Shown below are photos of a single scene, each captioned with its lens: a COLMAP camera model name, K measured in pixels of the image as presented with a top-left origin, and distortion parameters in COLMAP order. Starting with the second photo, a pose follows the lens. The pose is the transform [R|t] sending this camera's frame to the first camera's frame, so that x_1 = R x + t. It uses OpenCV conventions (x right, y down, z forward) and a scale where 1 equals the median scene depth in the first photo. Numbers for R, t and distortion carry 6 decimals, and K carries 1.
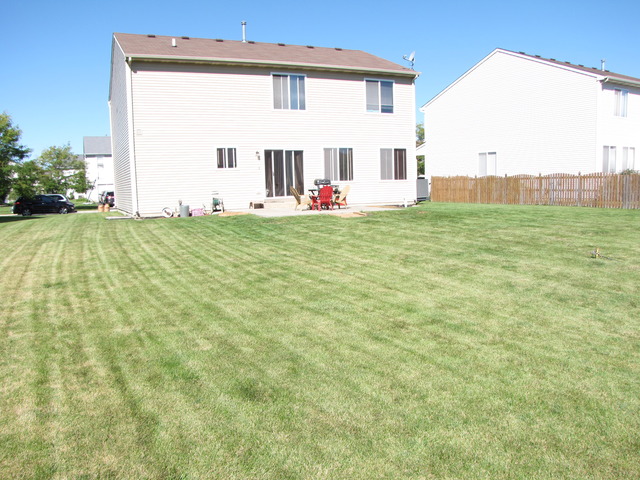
lens RADIAL K [[536.1, 0, 315.0], [0, 536.1, 250.8], [0, 0, 1]] dist [-0.192896, 0.186051]
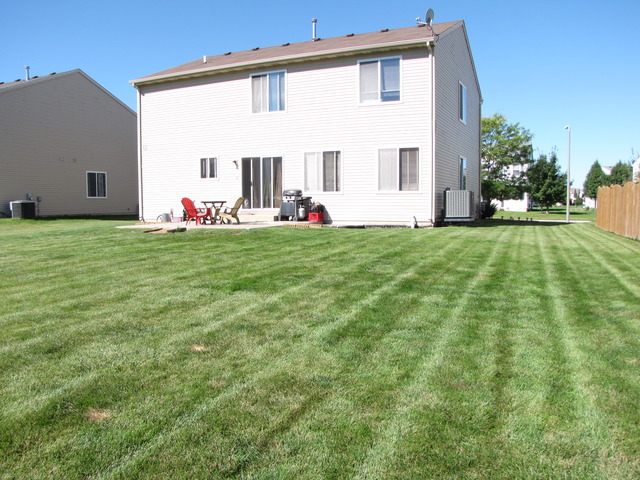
lens RADIAL K [[536.1, 0, 315.0], [0, 536.1, 250.8], [0, 0, 1]] dist [-0.192896, 0.186051]
pose [[0.662191, 0.090676, -0.743828, 0.689328], [-0.099962, 0.994469, 0.032240, -0.069380], [0.742637, 0.053005, 0.667593, 0.470841]]
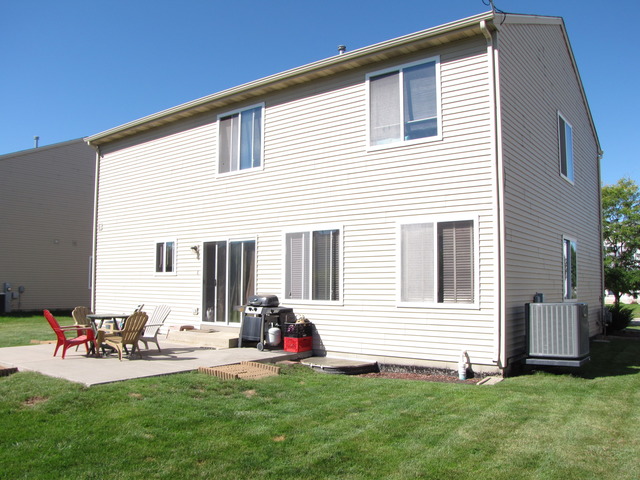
lens RADIAL K [[536.1, 0, 315.0], [0, 536.1, 250.8], [0, 0, 1]] dist [-0.192896, 0.186051]
pose [[0.490093, -0.027449, -0.871238, 0.487322], [-0.121483, 0.987599, -0.099452, -0.133509], [0.863163, 0.154582, 0.480680, 0.804830]]
